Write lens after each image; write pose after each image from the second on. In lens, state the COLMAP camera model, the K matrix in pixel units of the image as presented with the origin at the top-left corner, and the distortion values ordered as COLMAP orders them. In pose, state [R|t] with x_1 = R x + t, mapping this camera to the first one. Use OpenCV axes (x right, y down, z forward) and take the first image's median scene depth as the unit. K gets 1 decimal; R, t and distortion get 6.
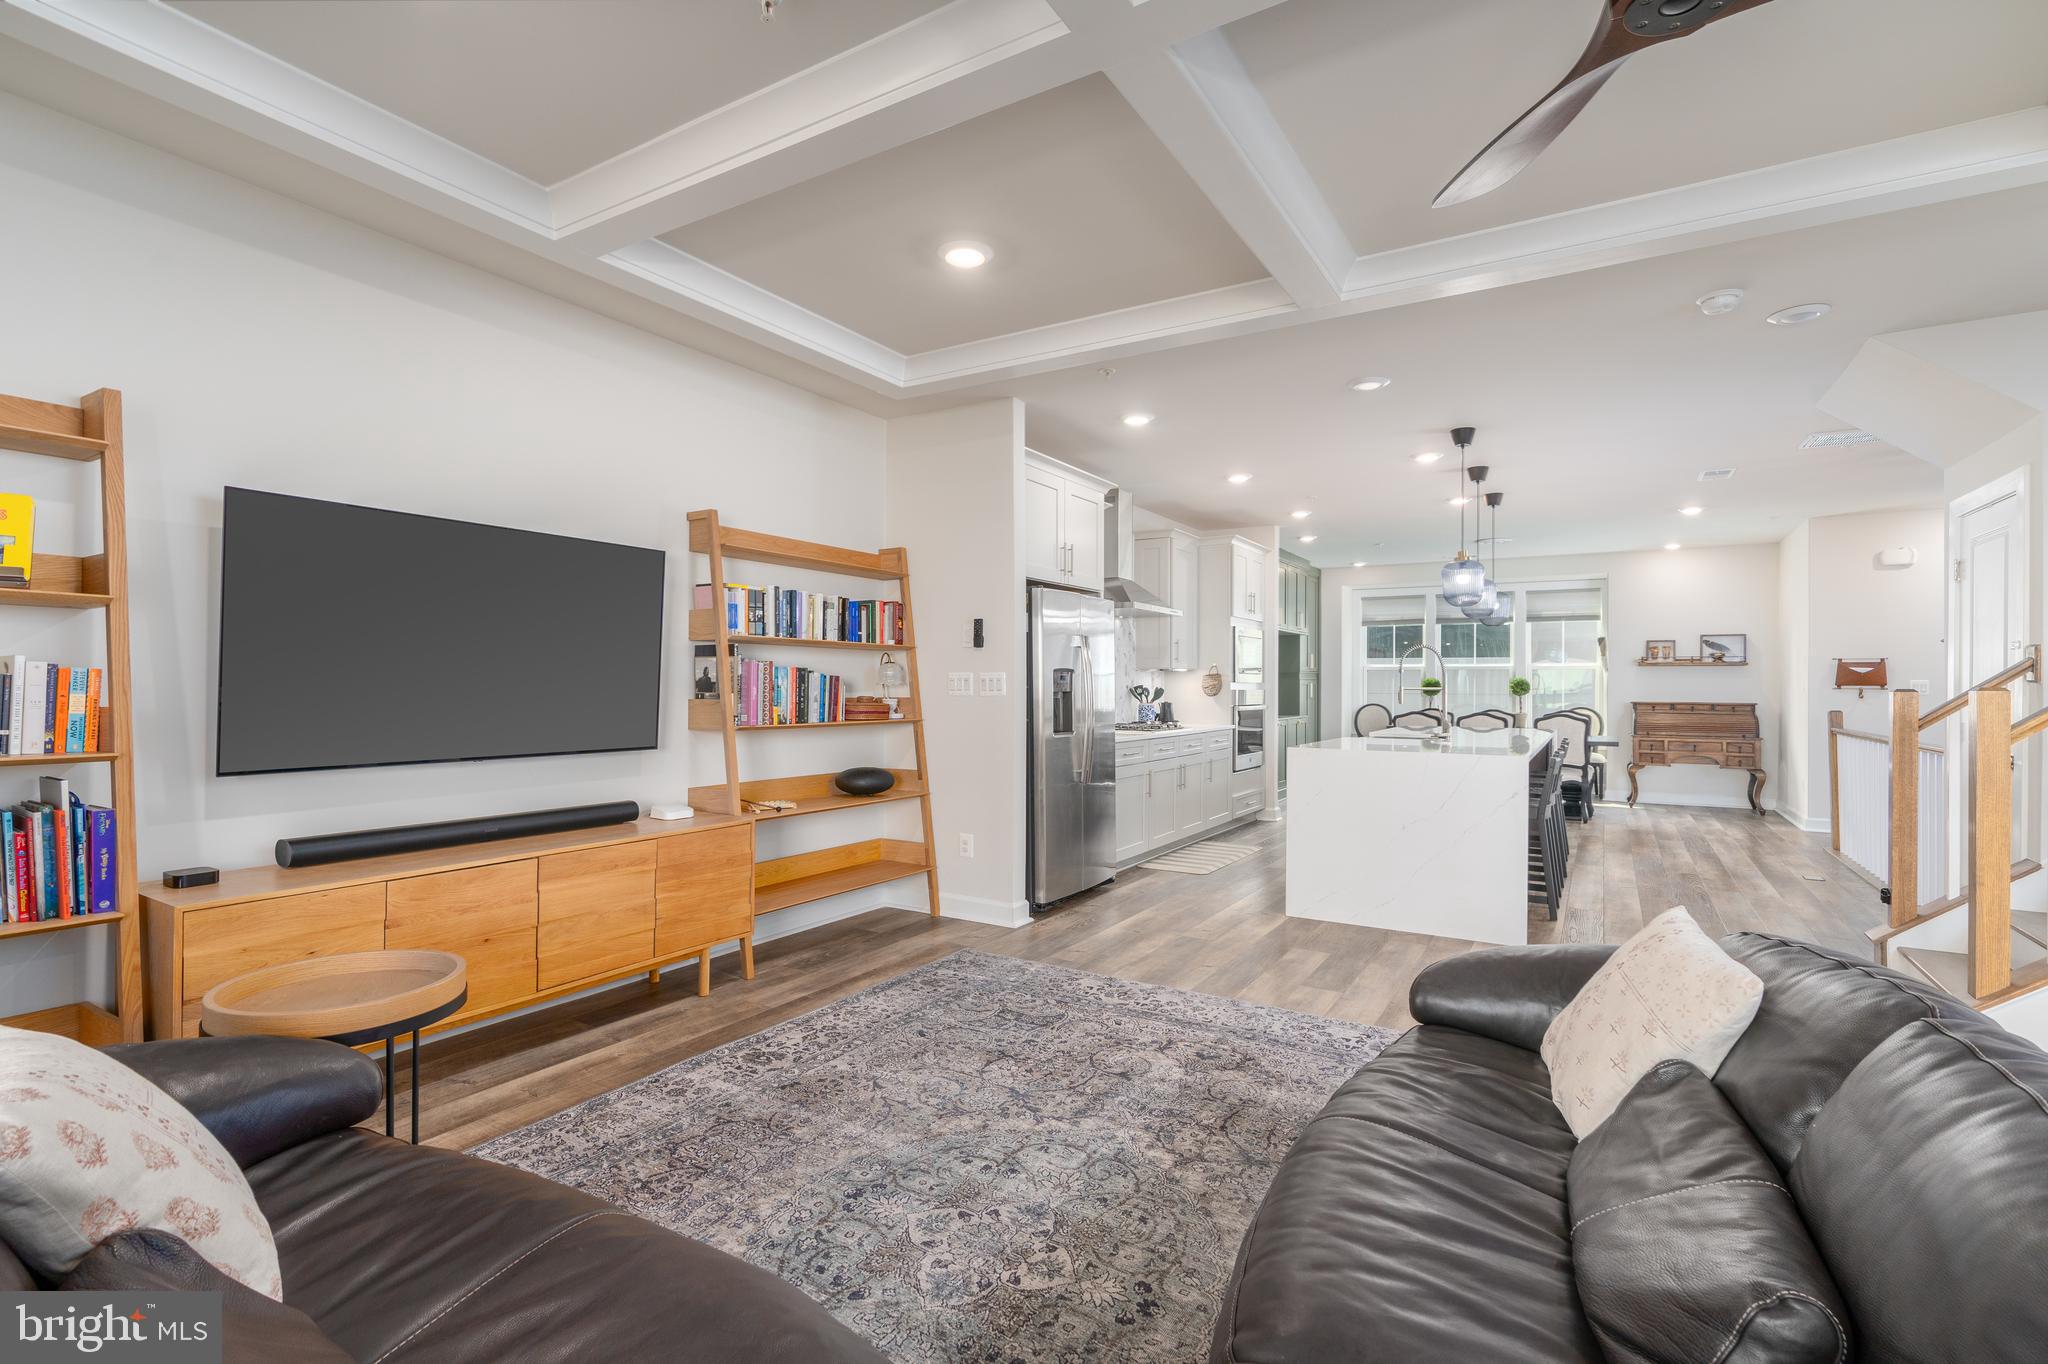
lens RADIAL K [[951.6, 0, 1006.4], [0, 951.6, 689.8], [0, 0, 1]] dist [-0.005967, 0.001277]
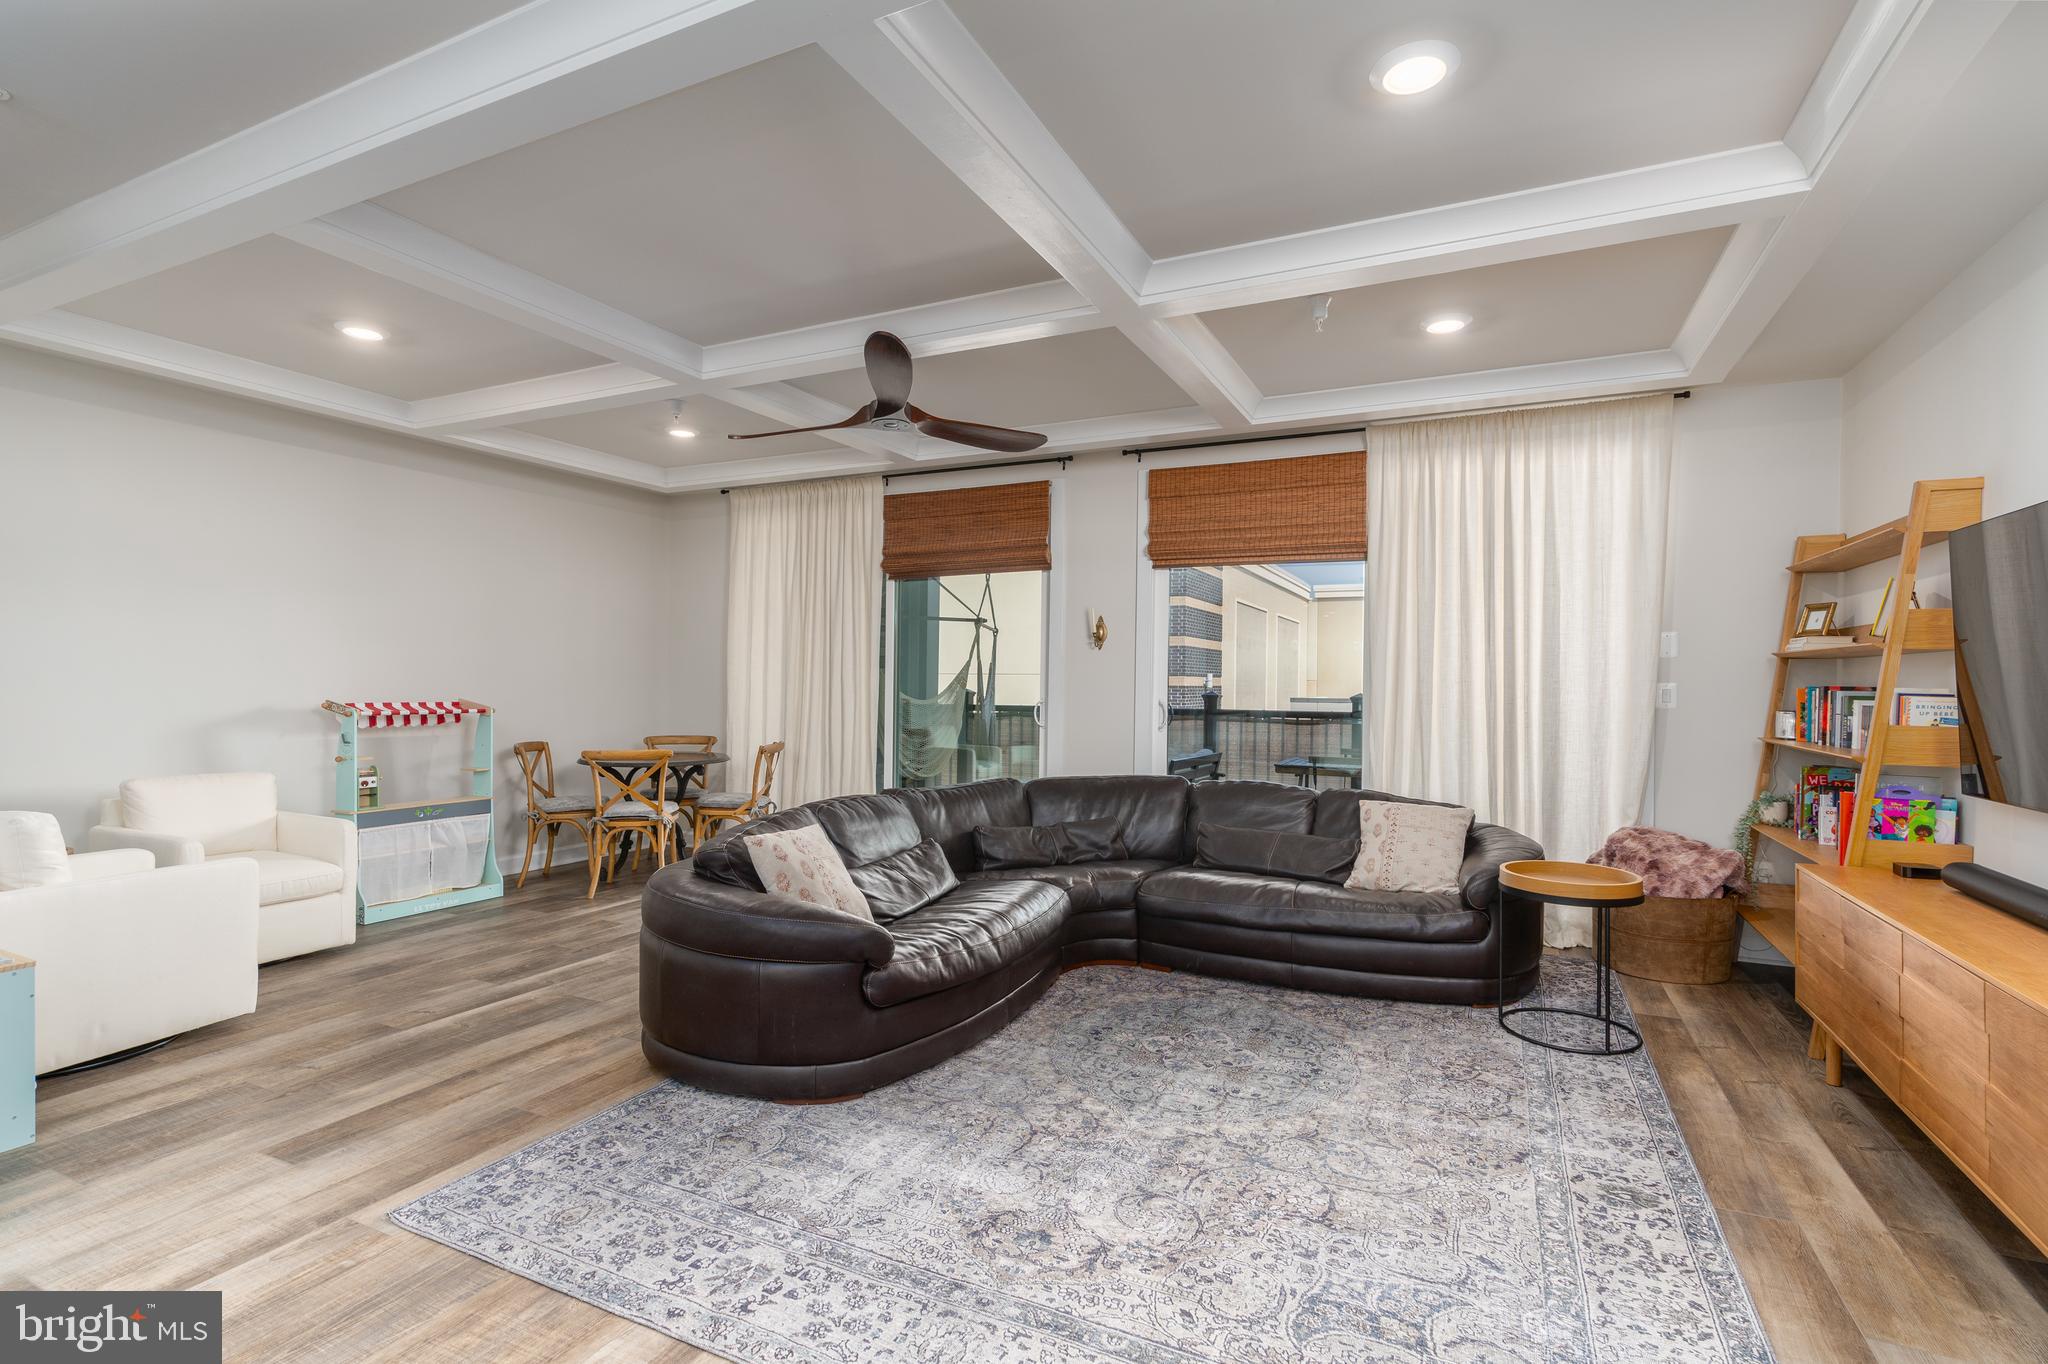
lens RADIAL K [[951.6, 0, 951.7], [0, 951.6, 672.2], [0, 0, 1]] dist [-0.005967, 0.001277]
pose [[-0.998889, -0.017308, -0.043839, 0.188525], [-0.017224, 0.999849, -0.002293, -0.010021], [0.043872, -0.001536, -0.999036, 1.026836]]
